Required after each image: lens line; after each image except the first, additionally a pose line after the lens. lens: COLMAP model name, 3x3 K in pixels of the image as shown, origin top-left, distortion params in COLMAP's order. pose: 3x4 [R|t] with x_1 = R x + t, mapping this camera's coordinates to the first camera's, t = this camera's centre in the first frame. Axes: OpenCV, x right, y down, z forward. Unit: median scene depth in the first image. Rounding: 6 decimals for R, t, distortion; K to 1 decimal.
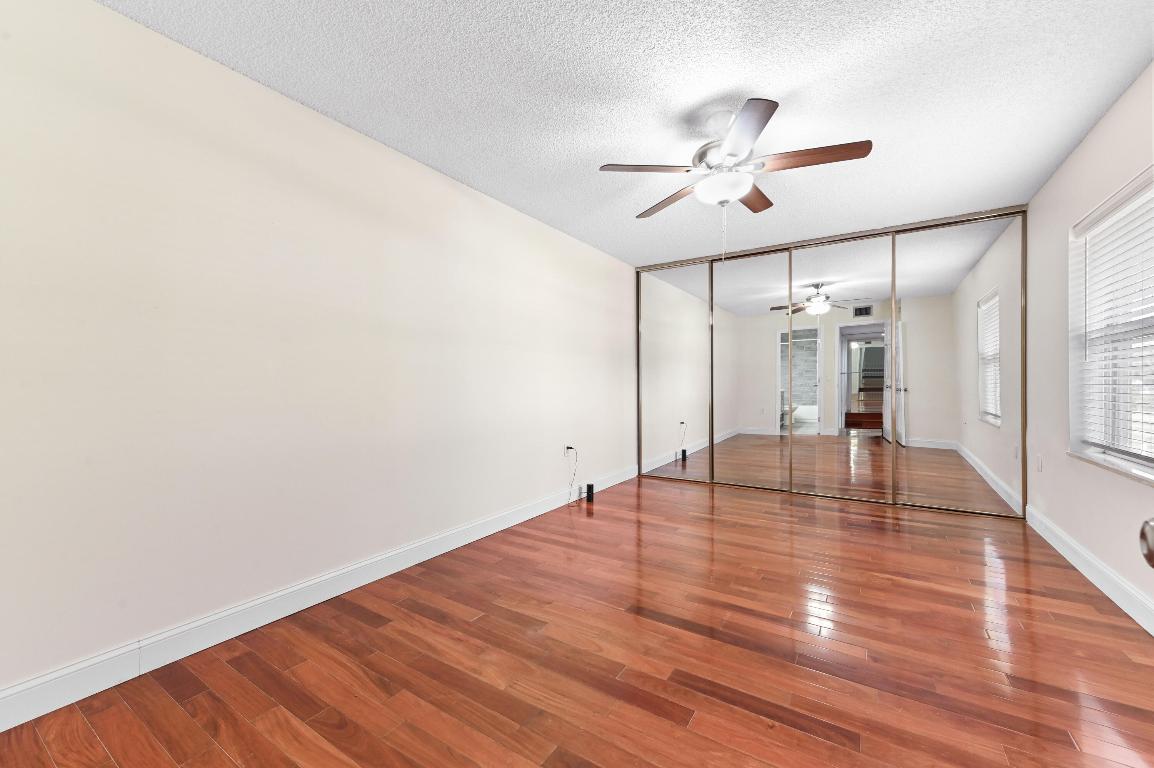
lens RADIAL K [[456.0, 0, 577.0], [0, 456.0, 385.2], [0, 0, 1]] dist [0.016302, -0.000586]
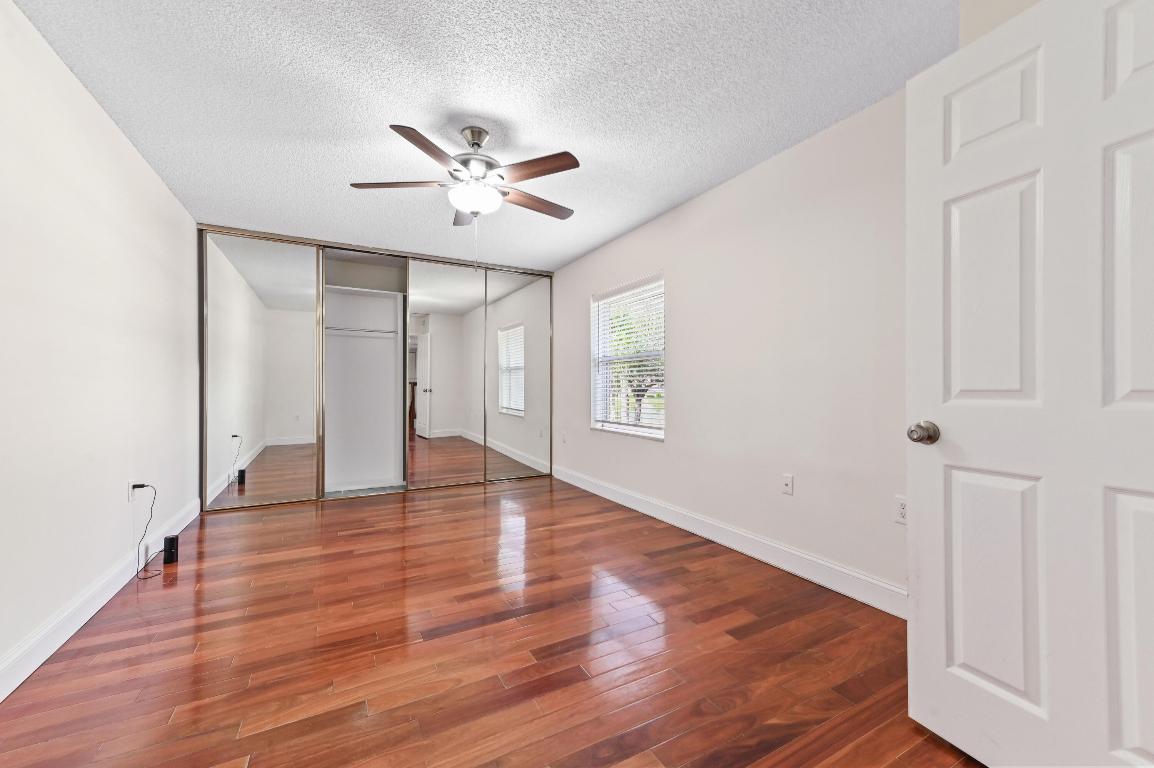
lens RADIAL K [[456.0, 0, 577.1], [0, 456.0, 386.6], [0, 0, 1]] dist [0.016302, -0.000586]
pose [[0.478384, 0.006673, 0.878125, -0.331396], [-0.001614, 0.999976, -0.006719, 0.004536], [-0.878149, 0.001797, 0.478384, 0.193666]]
